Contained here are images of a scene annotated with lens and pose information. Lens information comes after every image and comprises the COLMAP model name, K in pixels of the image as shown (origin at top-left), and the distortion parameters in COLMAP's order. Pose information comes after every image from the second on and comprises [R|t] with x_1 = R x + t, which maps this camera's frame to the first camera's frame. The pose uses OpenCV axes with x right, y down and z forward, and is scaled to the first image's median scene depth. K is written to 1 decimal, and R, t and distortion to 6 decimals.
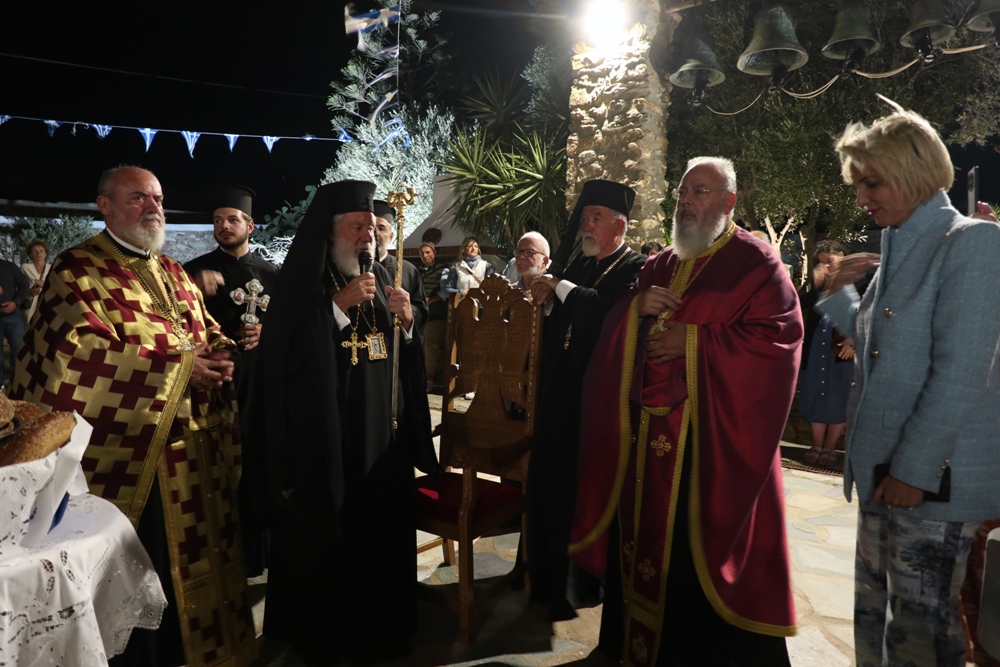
lens RADIAL K [[661.3, 0, 498.5], [0, 661.3, 327.9], [0, 0, 1]] dist [-0.012531, -0.011651]
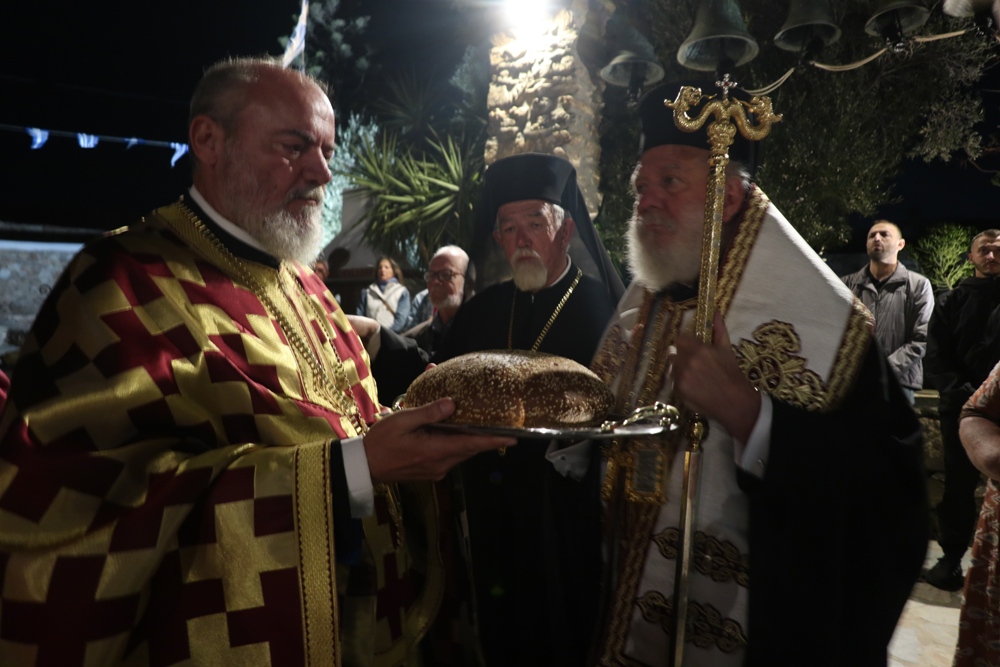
lens RADIAL K [[693.6, 0, 476.4], [0, 693.6, 329.9], [0, 0, 1]] dist [-0.010658, -0.007537]
pose [[0.998937, -0.000306, 0.046090, 0.051691], [0.002054, 0.999280, -0.037889, -0.009908], [-0.046045, 0.037944, 0.998218, 0.109895]]
